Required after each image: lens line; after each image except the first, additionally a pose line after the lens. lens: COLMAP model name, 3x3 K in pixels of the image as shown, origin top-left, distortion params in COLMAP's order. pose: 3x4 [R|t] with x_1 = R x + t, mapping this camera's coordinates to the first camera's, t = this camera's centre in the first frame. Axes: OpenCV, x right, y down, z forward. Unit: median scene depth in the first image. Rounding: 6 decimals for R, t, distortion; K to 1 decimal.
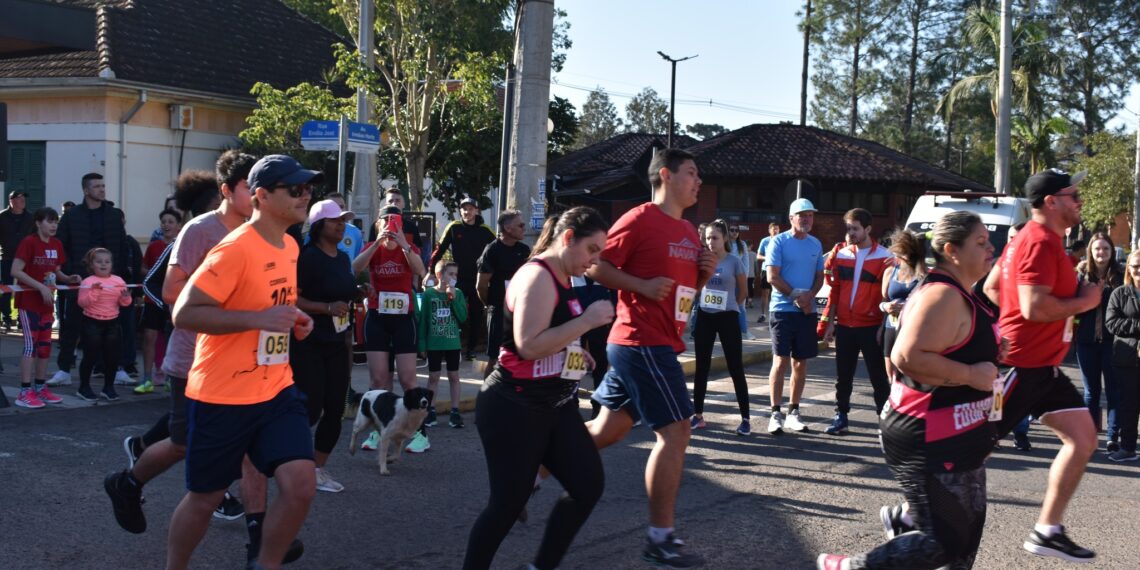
lens RADIAL K [[1346.6, 0, 568.3], [0, 1346.6, 291.3], [0, 0, 1]] dist [-0.040217, 0.000000]
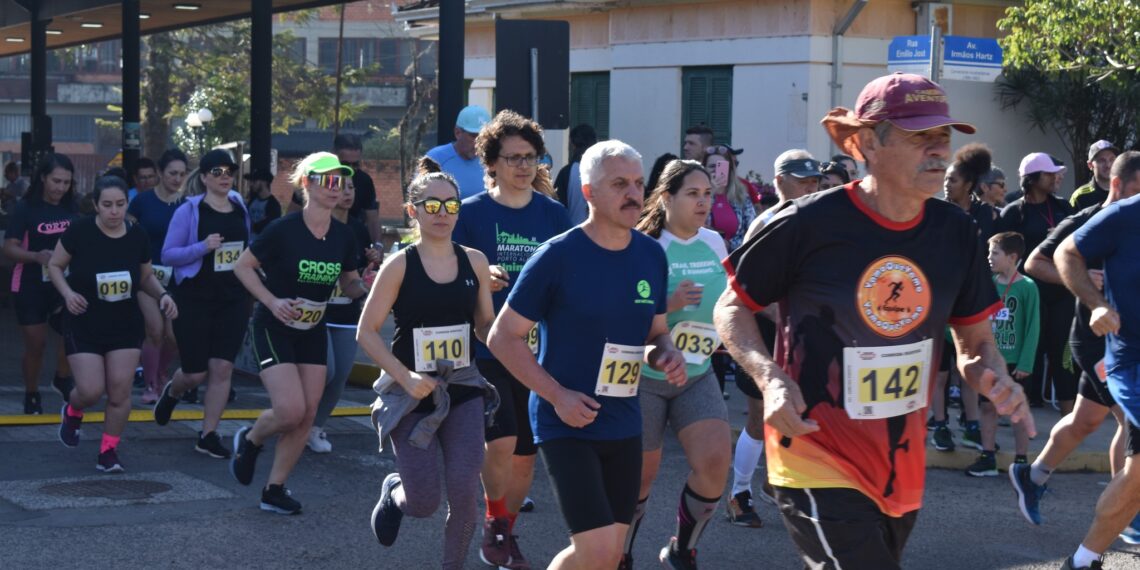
lens RADIAL K [[2450.0, 0, 570.5], [0, 2450.0, 276.7], [0, 0, 1]] dist [0.057222, 0.000000]
pose [[0.861257, 0.015242, -0.507941, 0.163303], [-0.023324, 0.999682, -0.009549, 0.006686], [0.507634, 0.020071, 0.861339, -0.091431]]
